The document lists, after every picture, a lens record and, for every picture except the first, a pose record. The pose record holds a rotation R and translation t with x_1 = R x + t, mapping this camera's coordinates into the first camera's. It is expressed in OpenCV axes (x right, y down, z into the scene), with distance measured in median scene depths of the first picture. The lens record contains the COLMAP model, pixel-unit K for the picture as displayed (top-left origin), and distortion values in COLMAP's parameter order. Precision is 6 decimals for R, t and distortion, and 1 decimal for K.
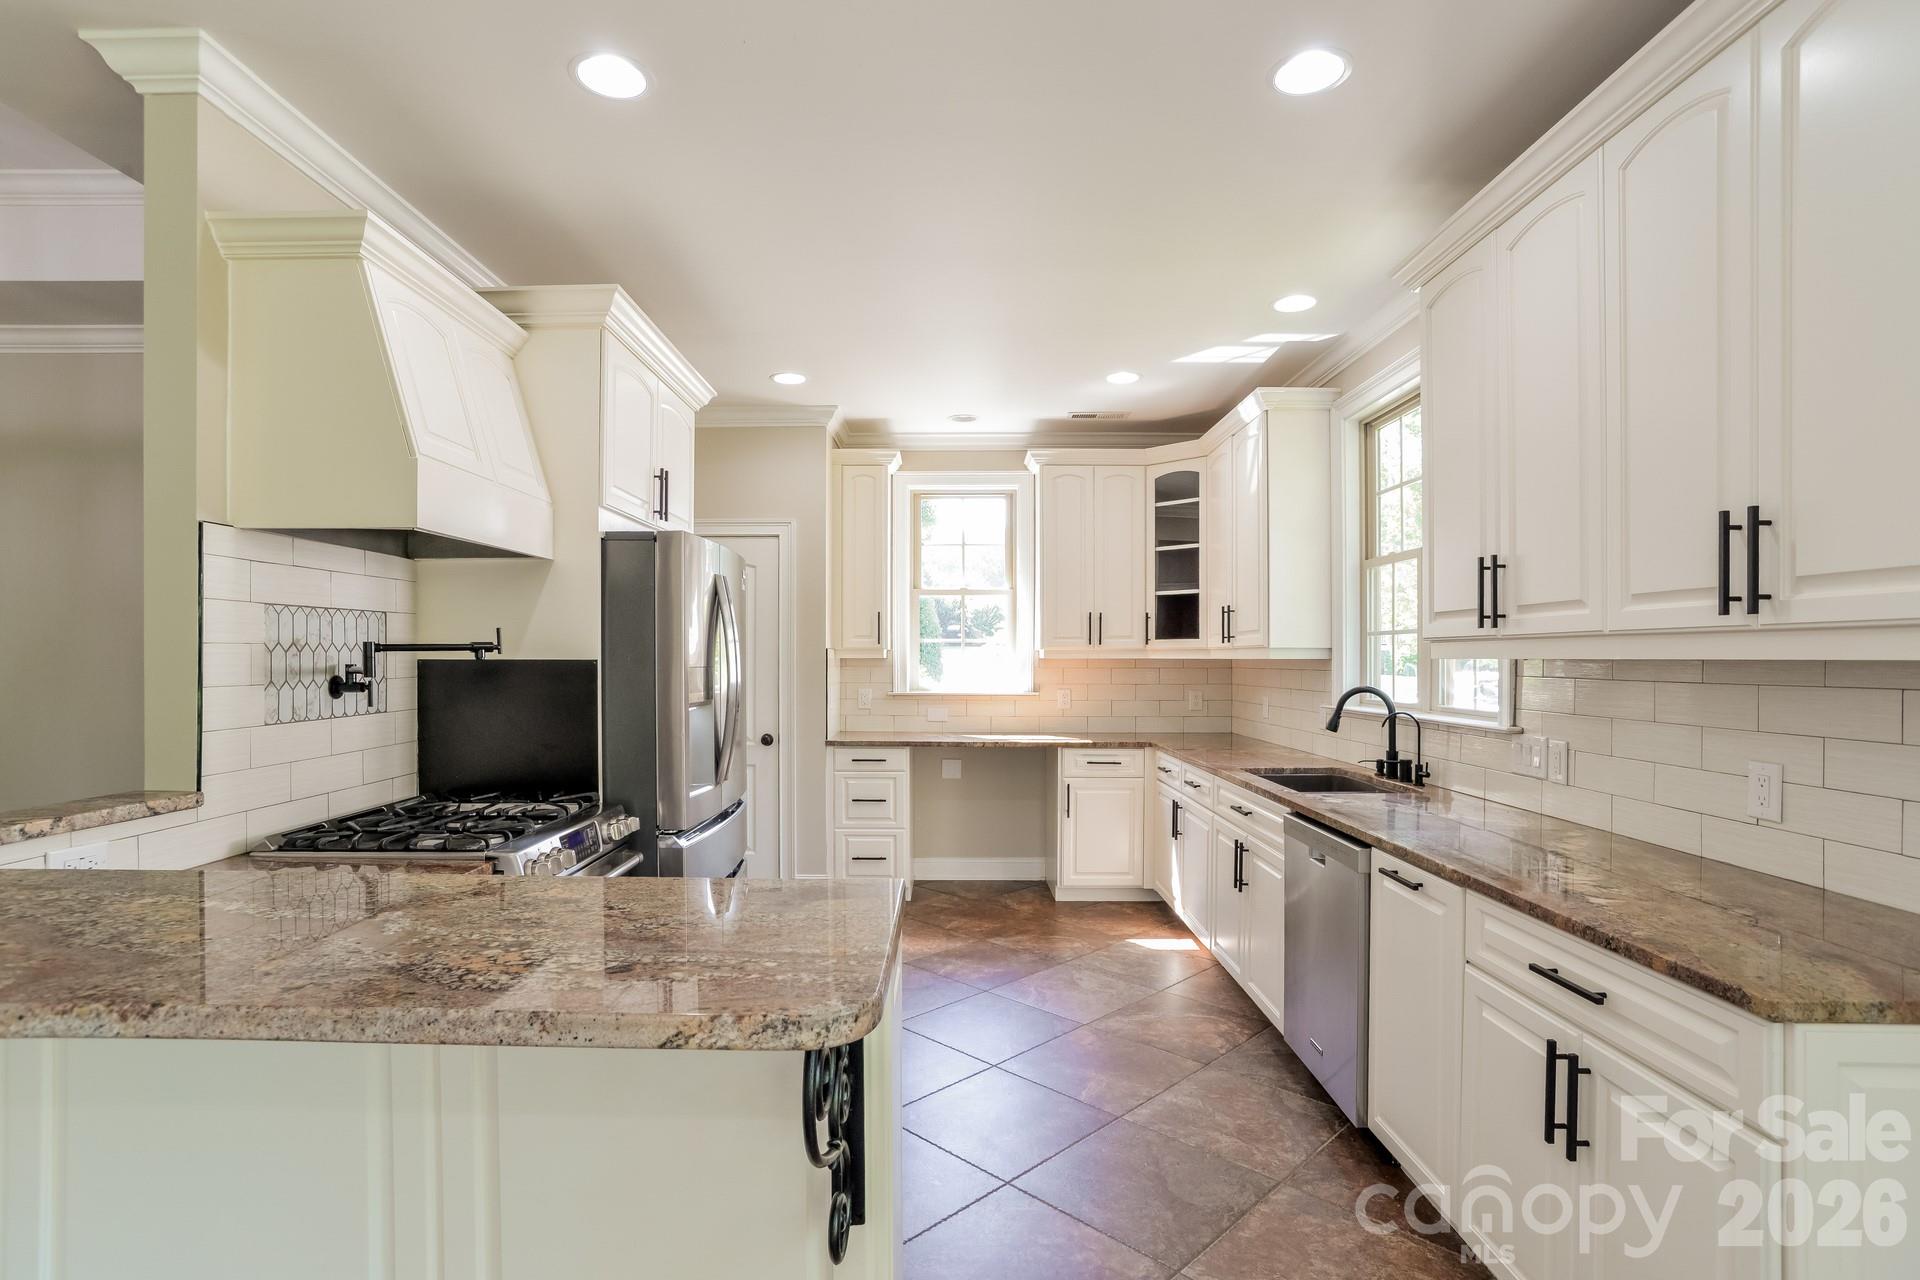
lens RADIAL K [[941.9, 0, 954.4], [0, 941.9, 660.7], [0, 0, 1]] dist [-0.032759, 0.000698]
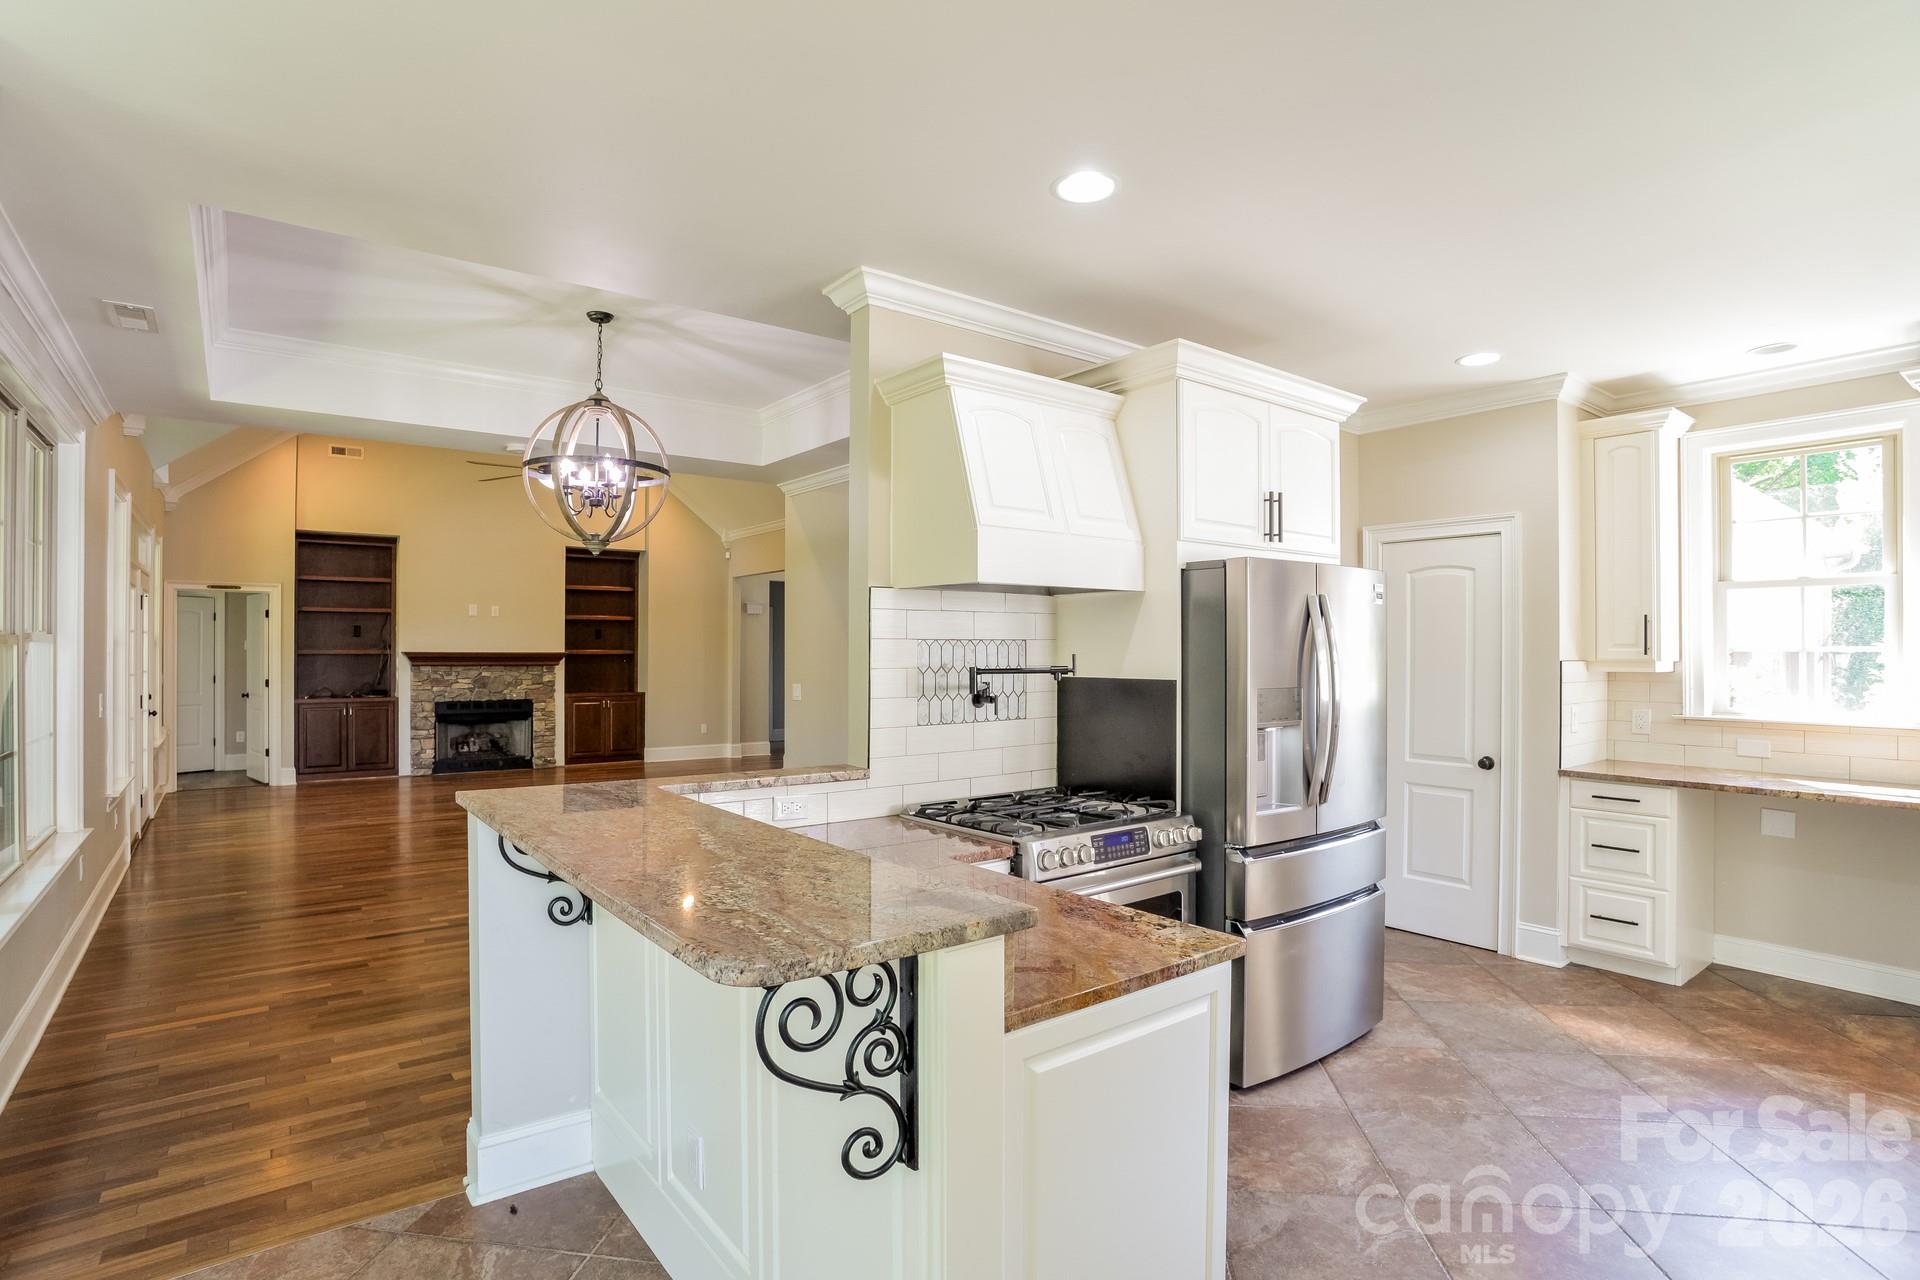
lens RADIAL K [[971.1, 0, 960.0], [0, 971.1, 640.0], [0, 0, 1]] dist [-0.097756, 0.052935]
pose [[0.622073, -0.011188, -0.782879, 0.353800], [-0.004053, 0.999838, -0.017510, -0.027424], [0.782948, 0.014066, 0.621928, 0.101169]]
